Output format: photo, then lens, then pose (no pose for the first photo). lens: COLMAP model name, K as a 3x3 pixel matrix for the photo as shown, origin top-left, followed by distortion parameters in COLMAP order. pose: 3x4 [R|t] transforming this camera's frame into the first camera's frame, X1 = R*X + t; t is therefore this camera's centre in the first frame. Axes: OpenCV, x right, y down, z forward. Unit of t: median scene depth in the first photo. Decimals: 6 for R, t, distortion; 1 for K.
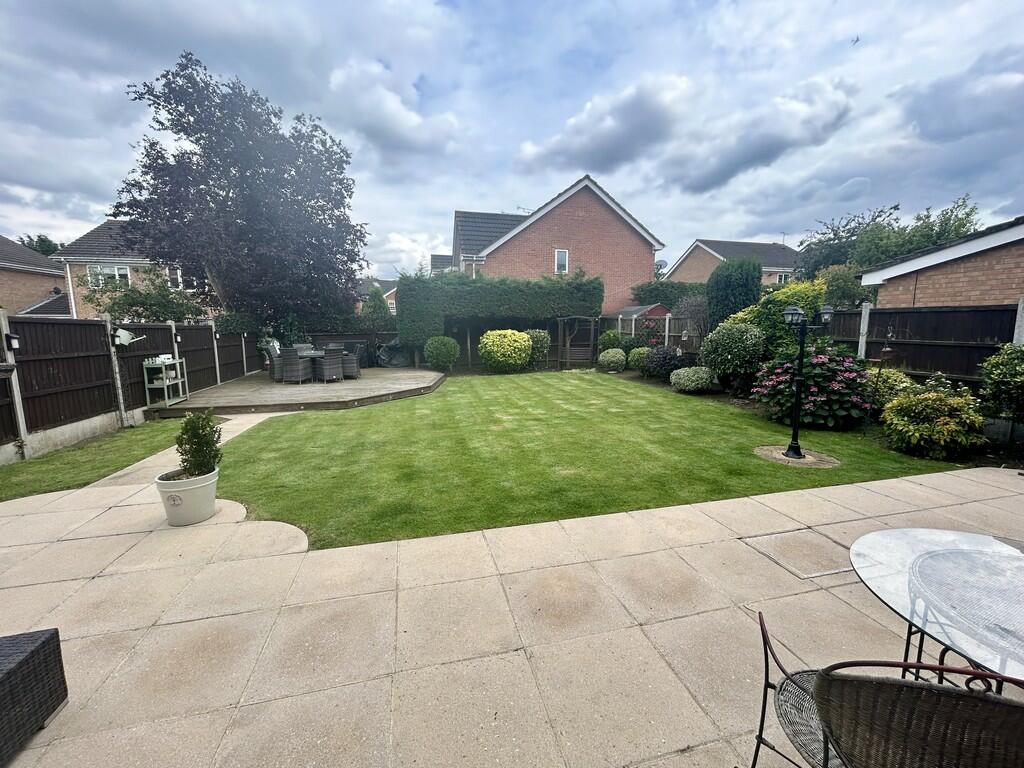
lens RADIAL K [[411.0, 0, 512.0], [0, 411.0, 384.0], [0, 0, 1]] dist [-0.001128, -0.000190]
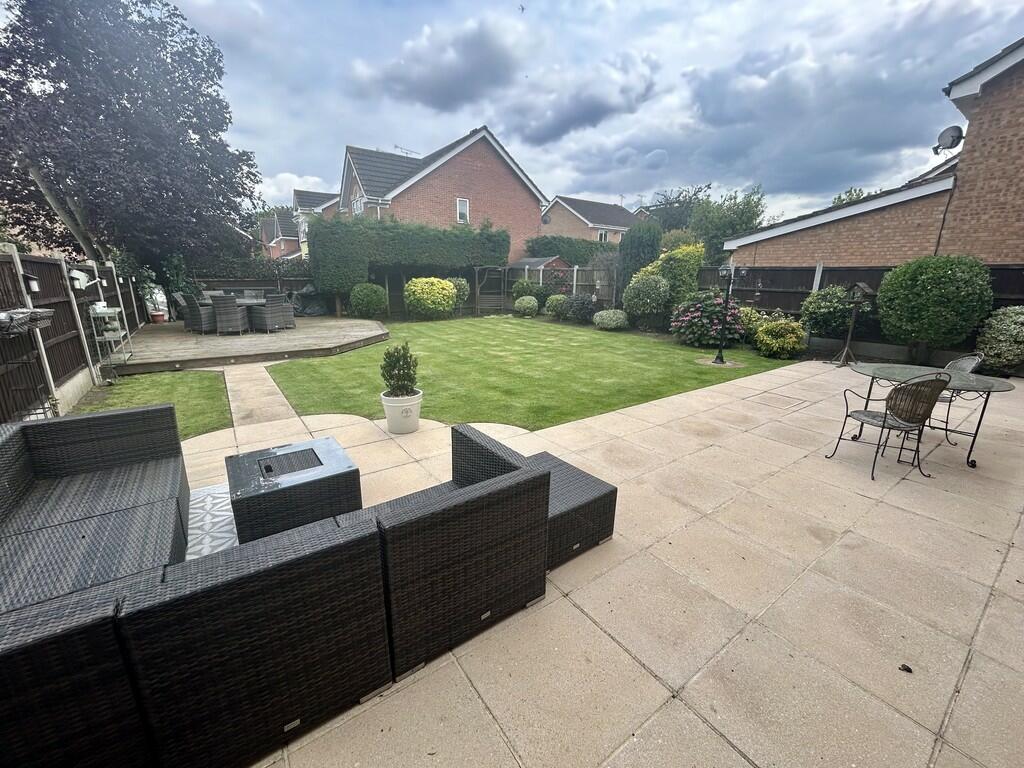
lens RADIAL K [[411.0, 0, 512.0], [0, 411.0, 384.0], [0, 0, 1]] dist [-0.001128, -0.000190]
pose [[0.932032, -0.077192, 0.354058, -0.216442], [0.034435, 0.991493, 0.125520, 0.011142], [-0.360735, -0.104797, 0.926762, -0.062063]]
